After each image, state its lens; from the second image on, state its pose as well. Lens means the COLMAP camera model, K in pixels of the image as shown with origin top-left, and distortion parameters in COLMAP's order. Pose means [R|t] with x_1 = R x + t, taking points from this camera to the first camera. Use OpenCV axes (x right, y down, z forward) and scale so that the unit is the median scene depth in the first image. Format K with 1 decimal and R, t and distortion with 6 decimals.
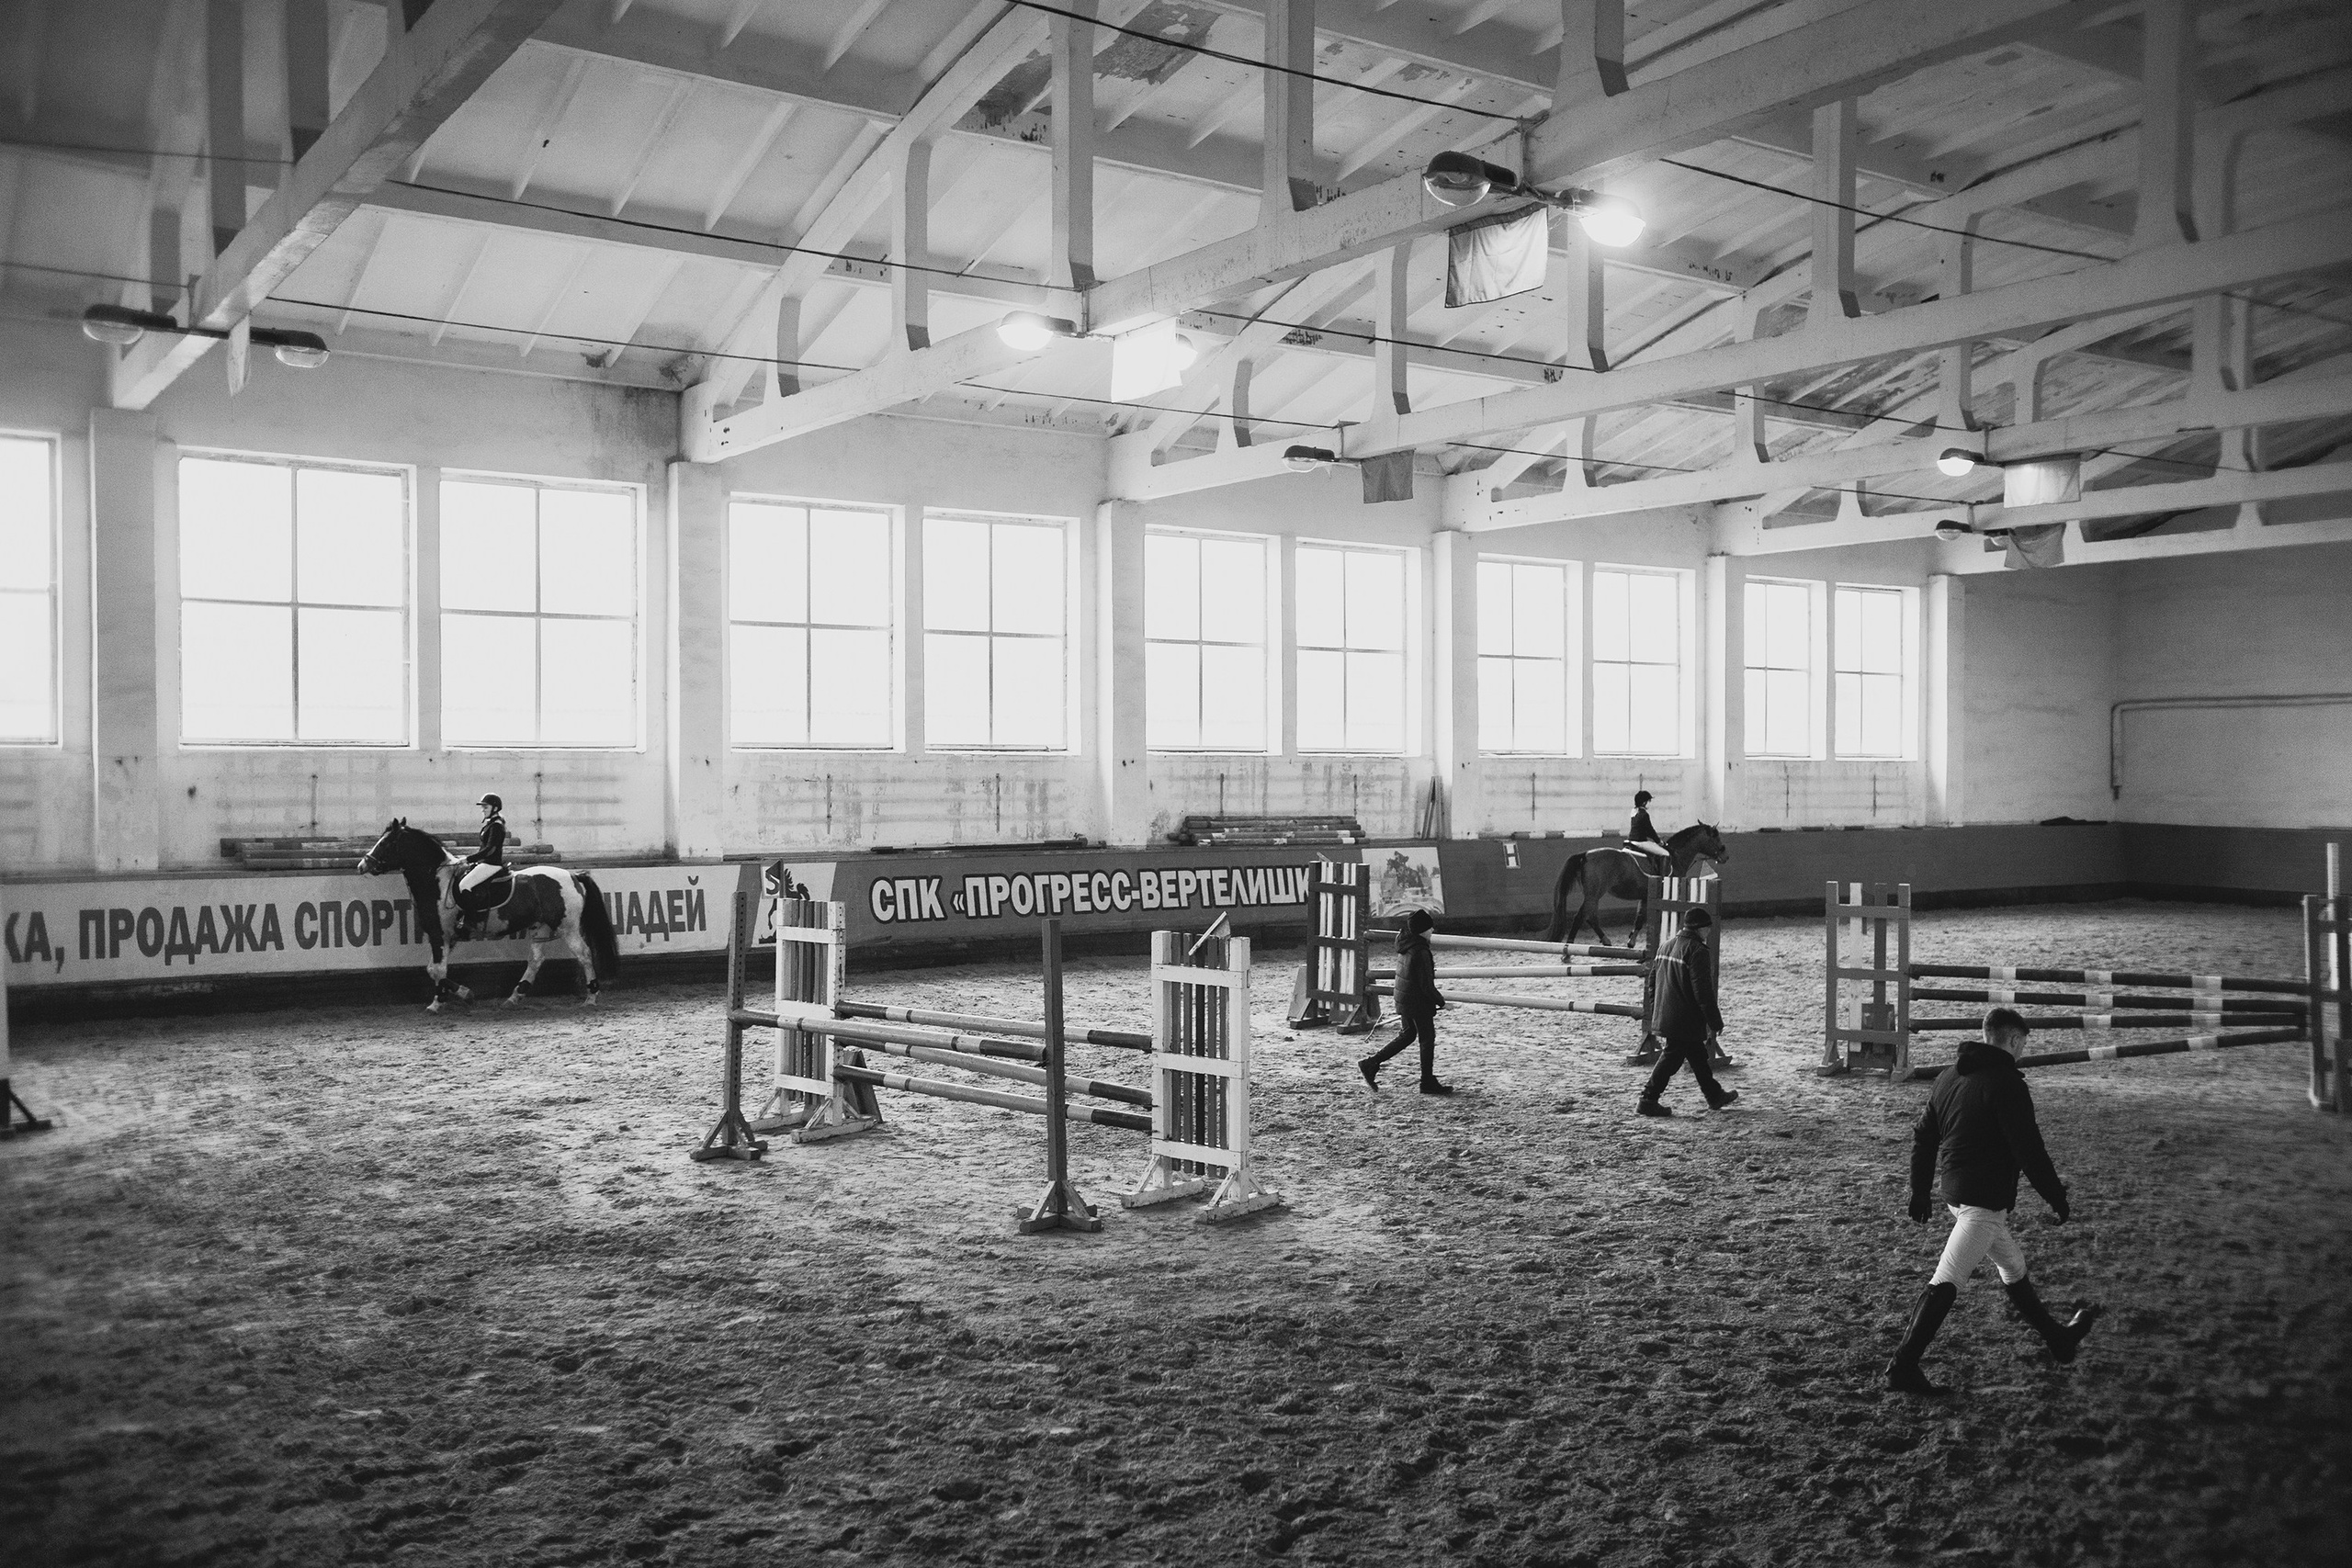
lens RADIAL K [[1912.7, 0, 1160.1], [0, 1912.7, 787.0], [0, 0, 1]] dist [0.004548, 0.002007]
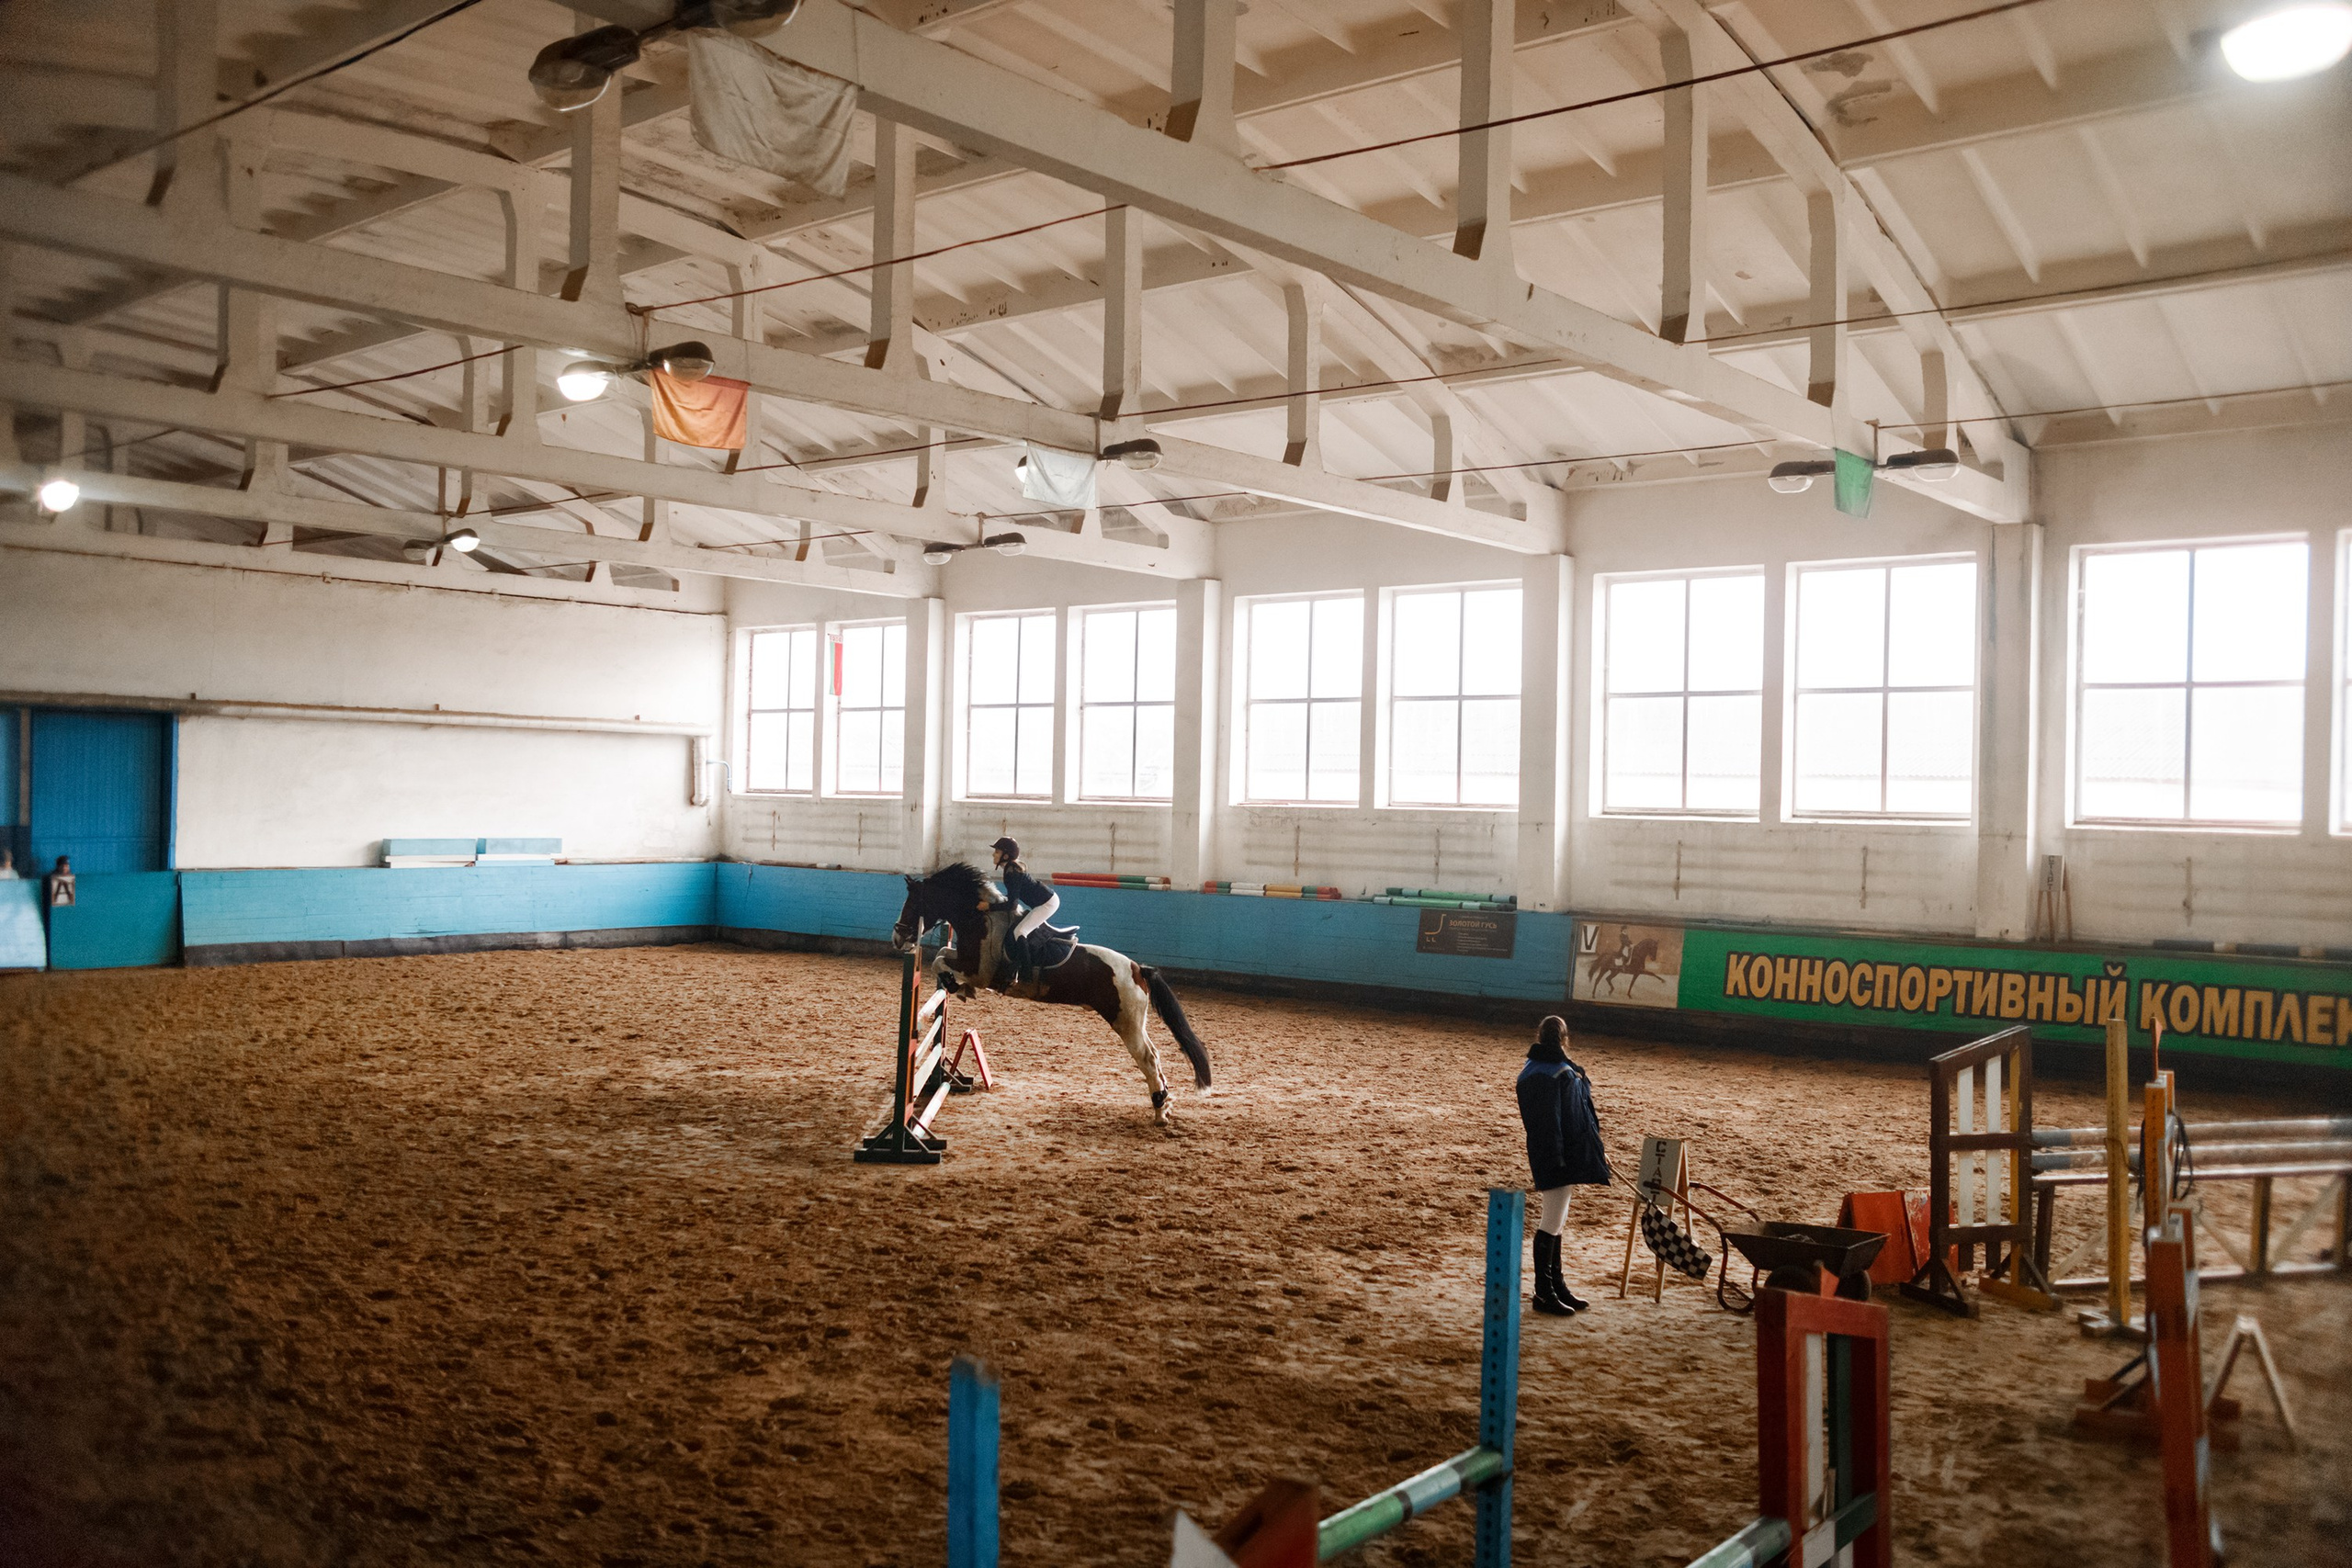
lens RADIAL K [[1912.7, 0, 1162.6], [0, 1912.7, 779.3], [0, 0, 1]] dist [0.004548, 0.002007]
pose [[0.274300, -0.014610, -0.961533, 0.812000], [-0.037521, 0.998961, -0.025882, -0.003300], [0.960912, 0.043177, 0.273466, 0.530378]]
